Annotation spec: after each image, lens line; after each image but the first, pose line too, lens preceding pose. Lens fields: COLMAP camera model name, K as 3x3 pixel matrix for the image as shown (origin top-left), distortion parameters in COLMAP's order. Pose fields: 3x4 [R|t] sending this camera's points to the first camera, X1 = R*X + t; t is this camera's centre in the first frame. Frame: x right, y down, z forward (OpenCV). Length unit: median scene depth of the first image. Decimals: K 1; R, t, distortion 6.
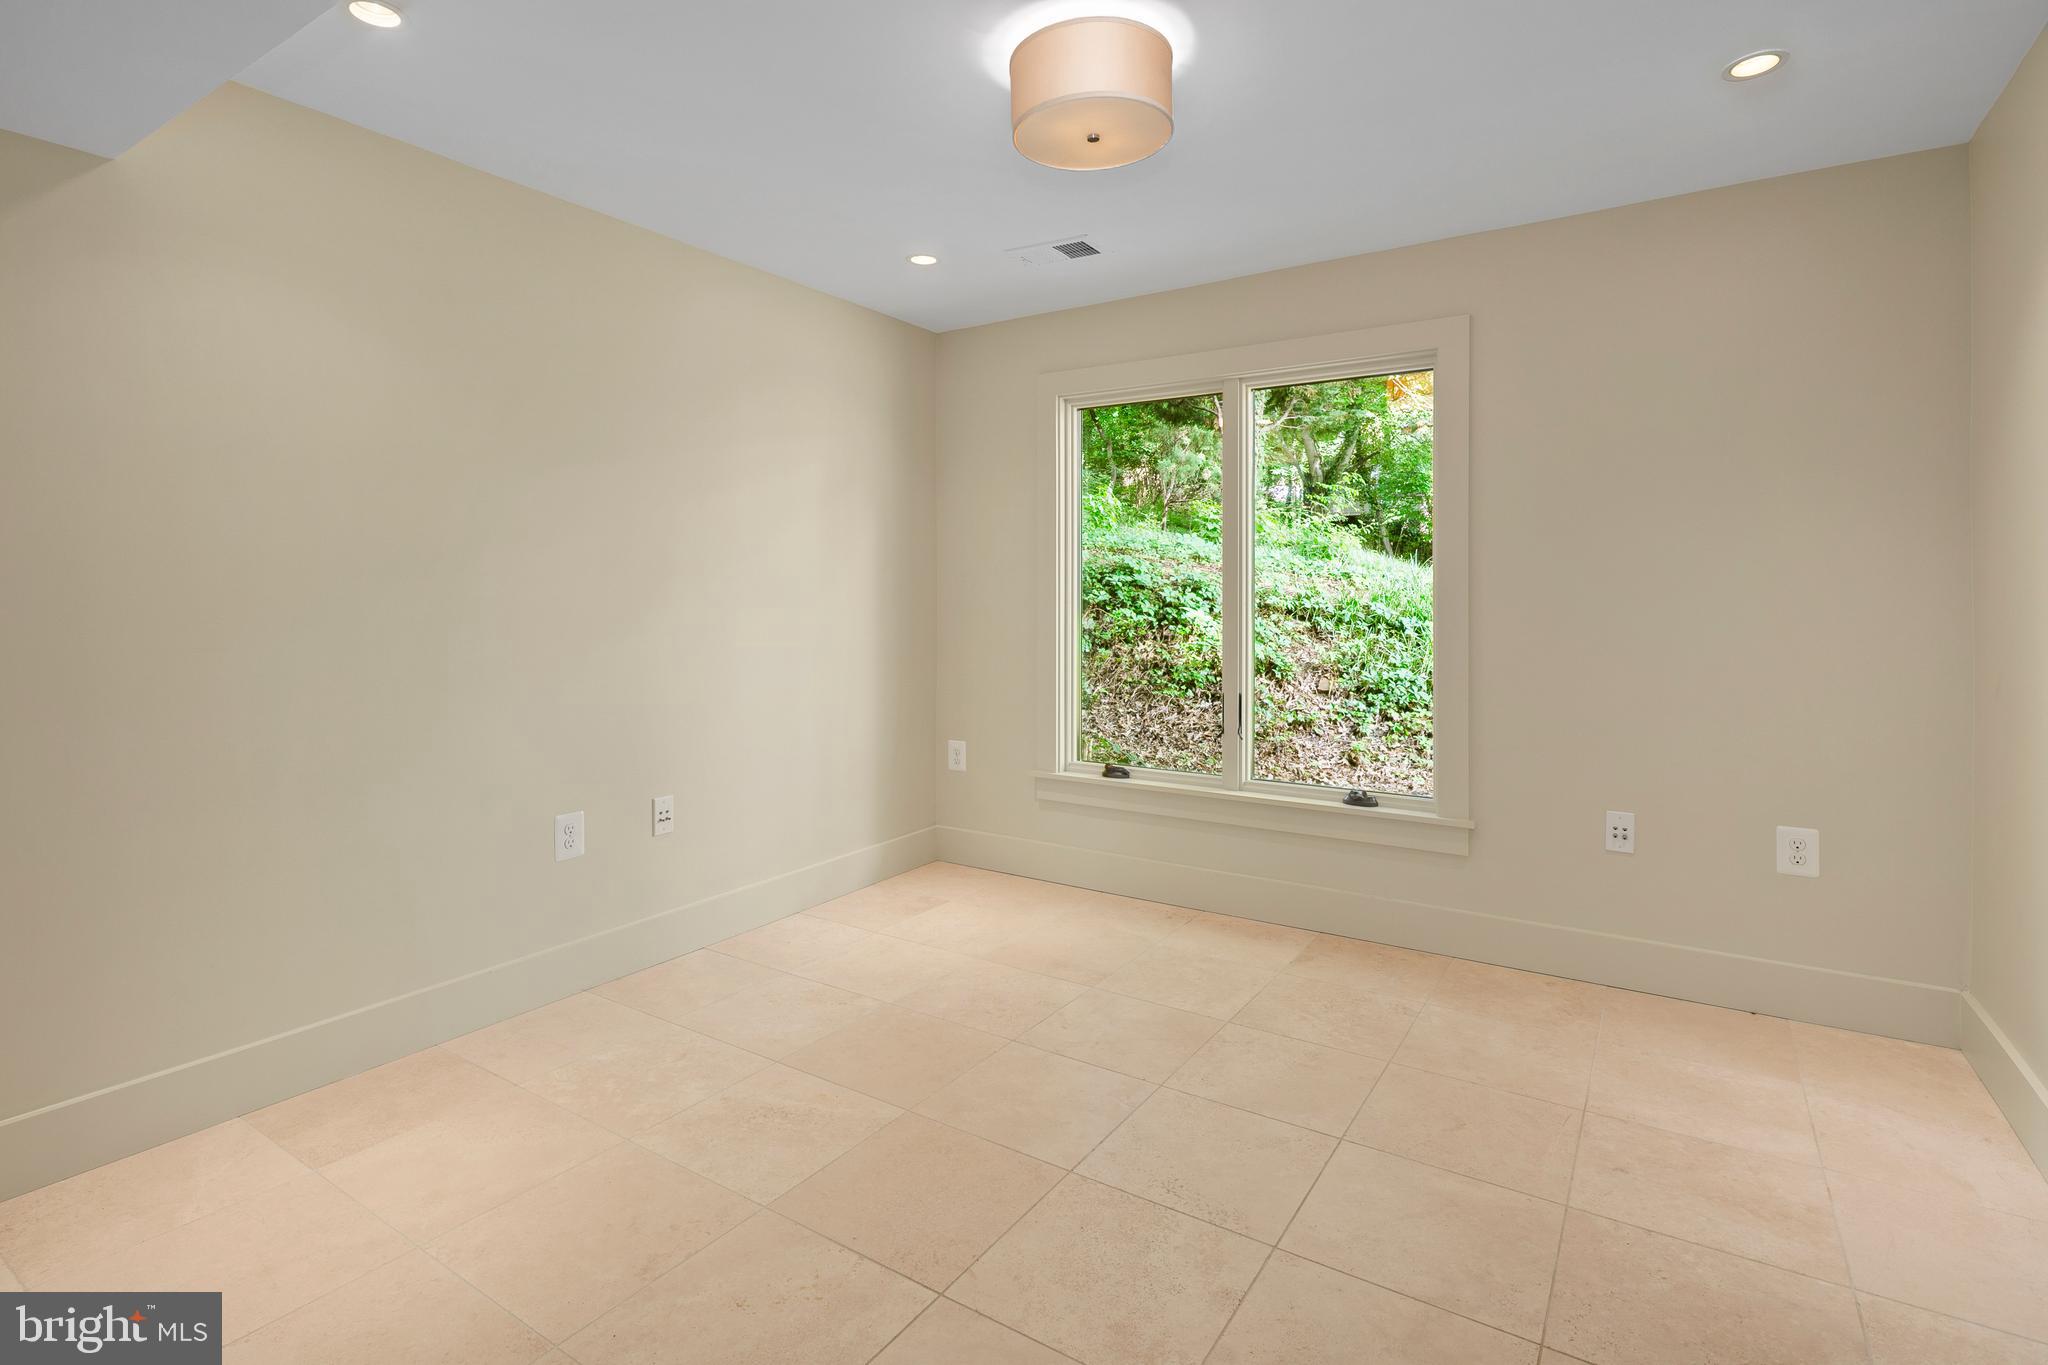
lens RADIAL K [[1005.6, 0, 1018.9], [0, 1005.6, 683.9], [0, 0, 1]] dist [-0.000625, -0.000797]
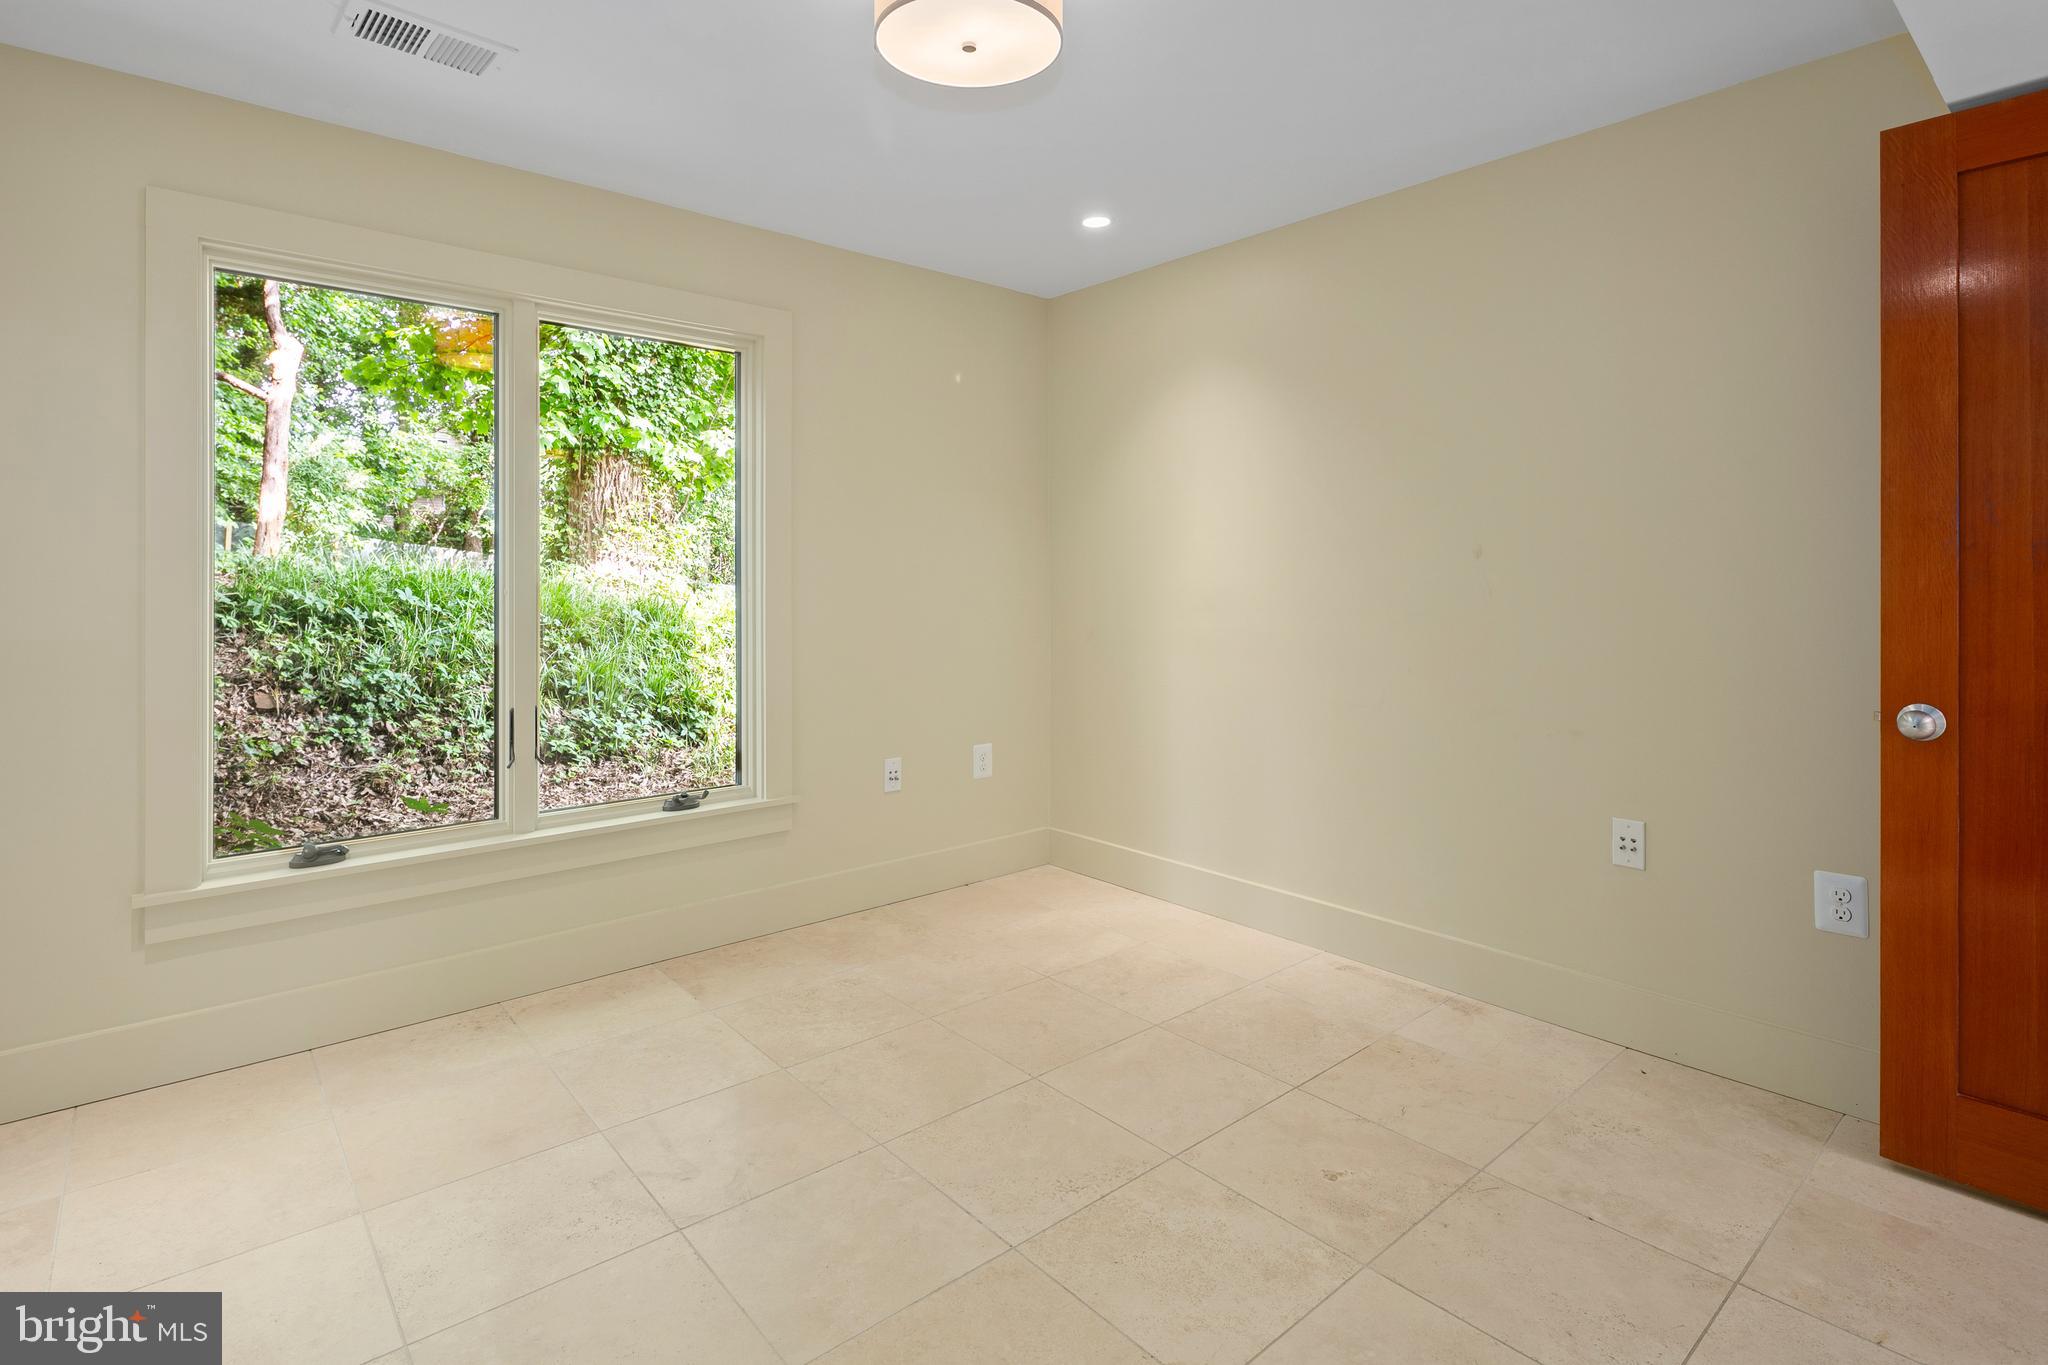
lens RADIAL K [[1005.6, 0, 1021.7], [0, 1005.6, 674.9], [0, 0, 1]] dist [-0.000625, -0.000797]
pose [[0.265756, -0.091115, 0.959725, -0.529486], [0.085993, 0.993796, 0.070537, -0.046551], [-0.960197, 0.063784, 0.271943, 0.526961]]
